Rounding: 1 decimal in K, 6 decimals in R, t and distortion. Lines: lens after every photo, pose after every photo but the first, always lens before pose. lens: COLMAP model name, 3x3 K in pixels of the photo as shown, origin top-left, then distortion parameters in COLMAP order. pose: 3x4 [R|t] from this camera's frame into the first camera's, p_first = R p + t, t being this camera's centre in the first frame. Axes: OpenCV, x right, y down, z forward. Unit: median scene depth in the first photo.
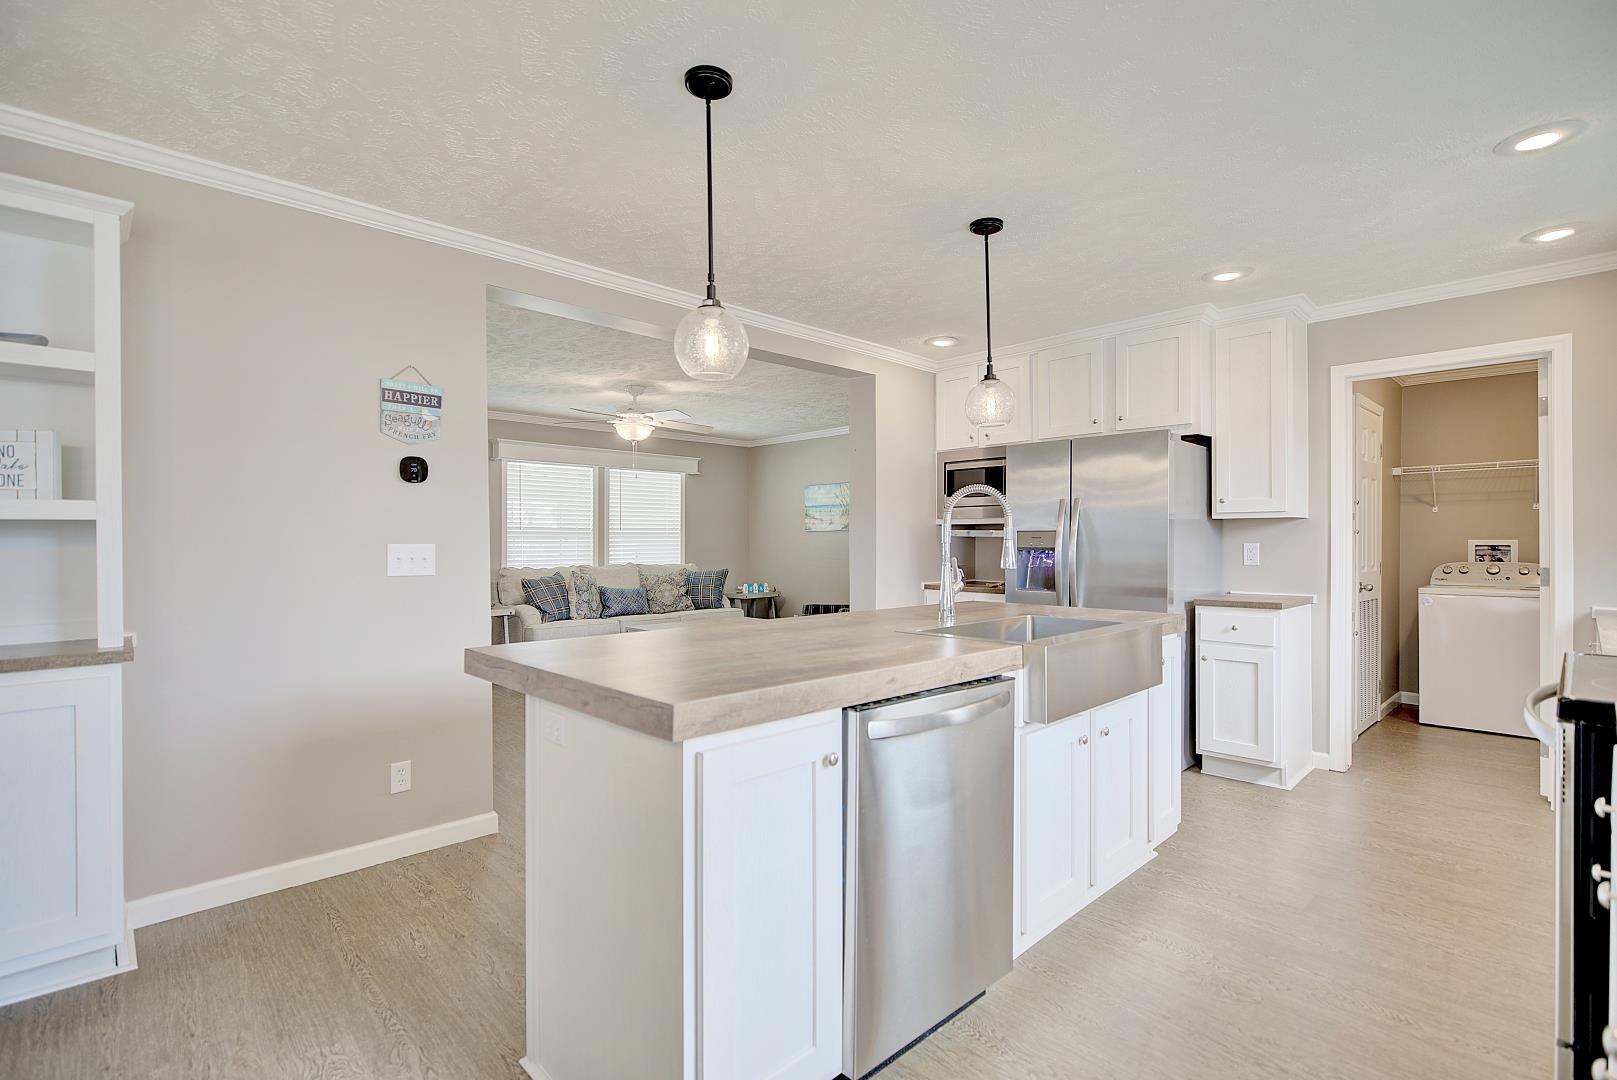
lens RADIAL K [[745.5, 0, 799.9], [0, 745.5, 537.0], [0, 0, 1]] dist [-0.001146, -0.001780]
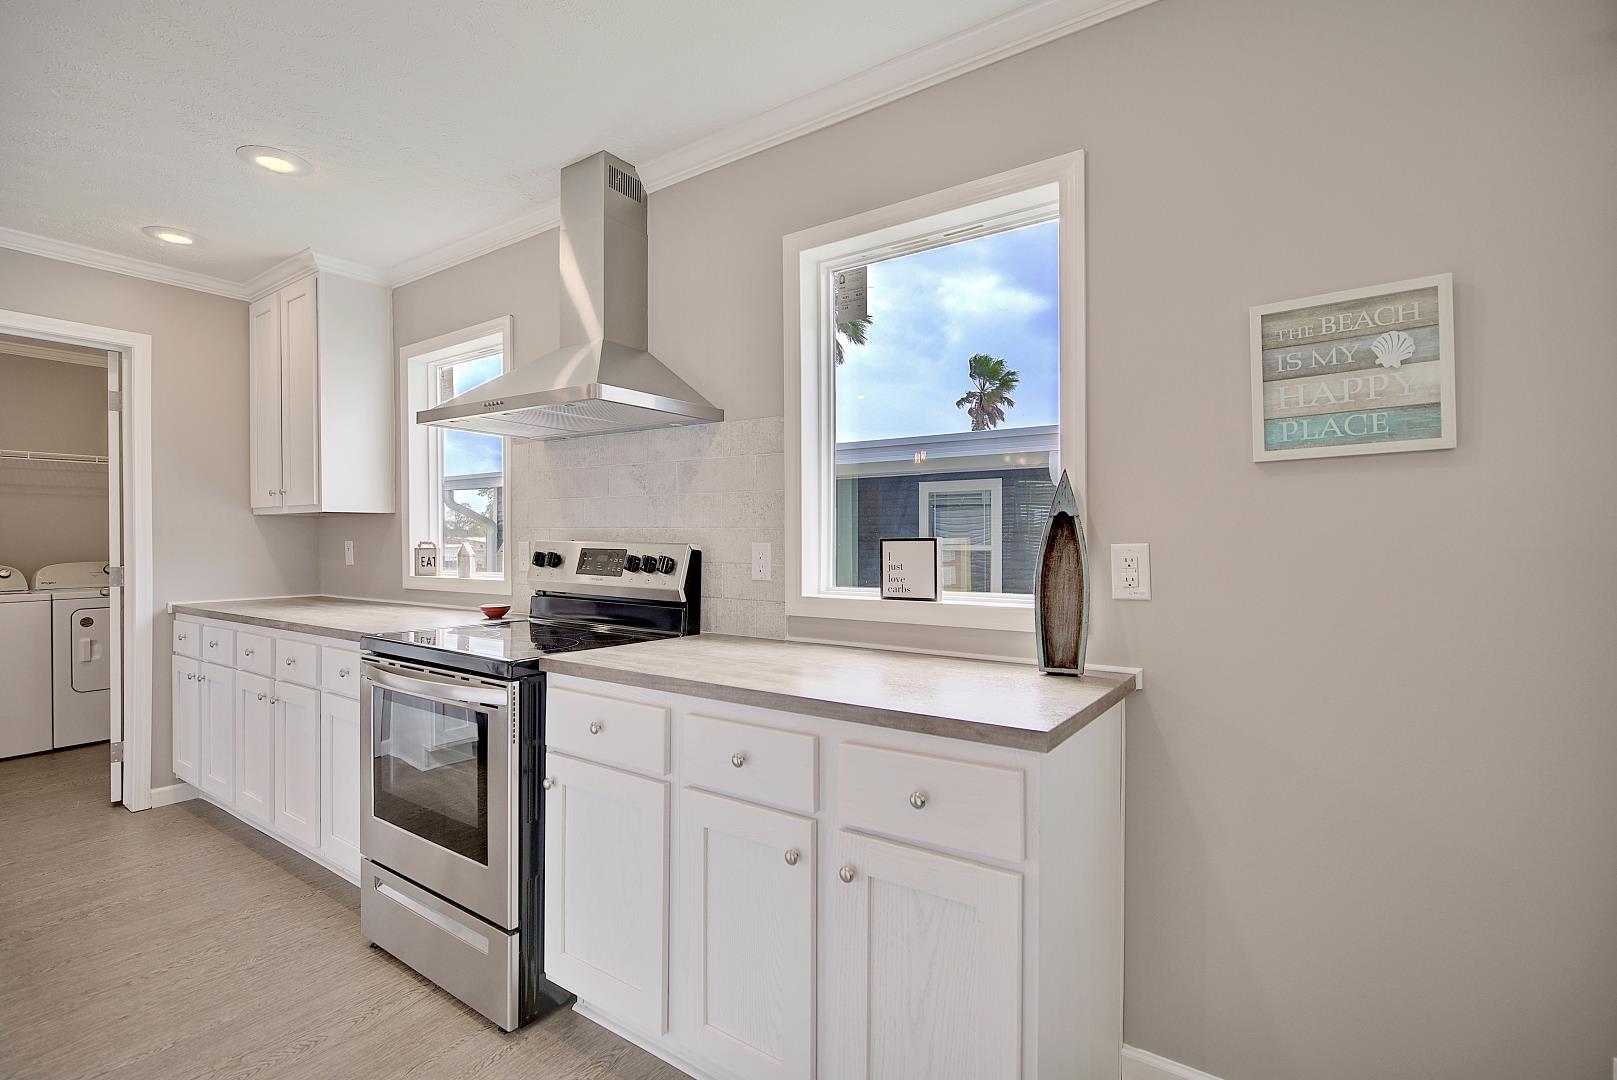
lens RADIAL K [[745.5, 0, 810.5], [0, 745.5, 538.7], [0, 0, 1]] dist [-0.001146, -0.001780]
pose [[-0.209615, 0.001489, 0.977783, -0.384489], [-0.003788, 0.999990, -0.002335, 0.007499], [-0.977777, -0.004193, -0.209607, 0.875043]]
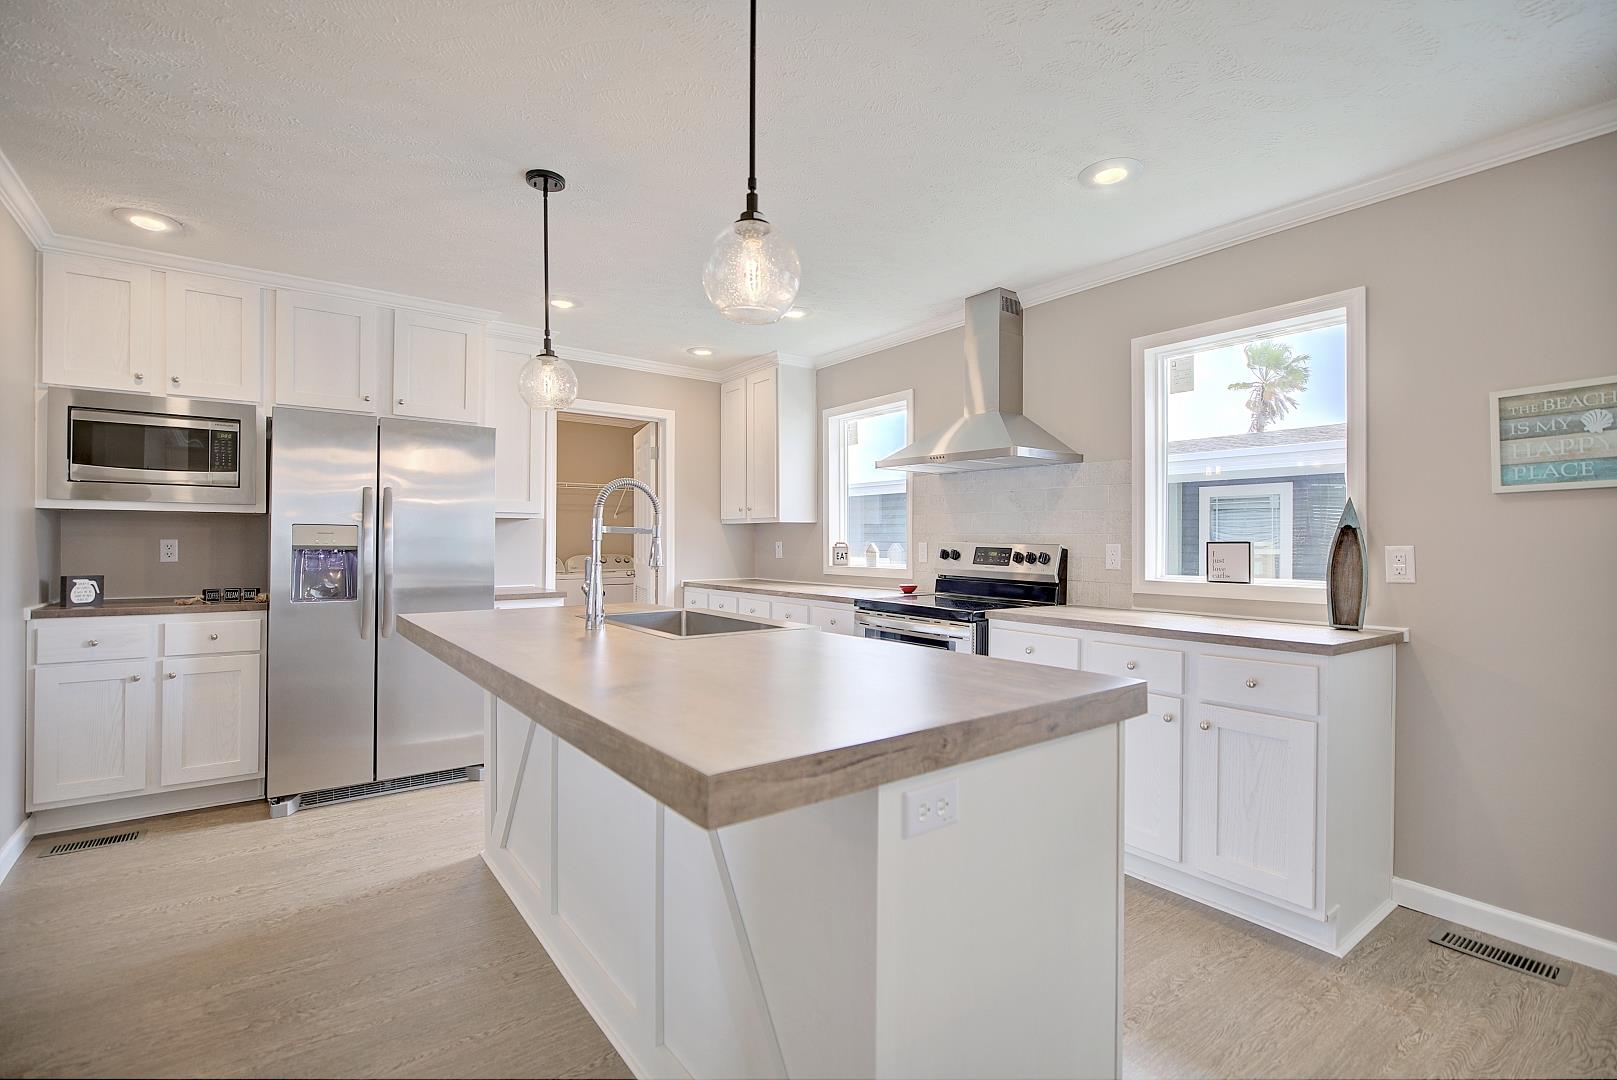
lens RADIAL K [[745.5, 0, 804.7], [0, 745.5, 538.5], [0, 0, 1]] dist [-0.001146, -0.001780]
pose [[0.111801, 0.004401, 0.993721, -1.407851], [-0.009369, 0.999950, -0.003374, 0.012872], [-0.993686, -0.008932, 0.111837, 1.425654]]
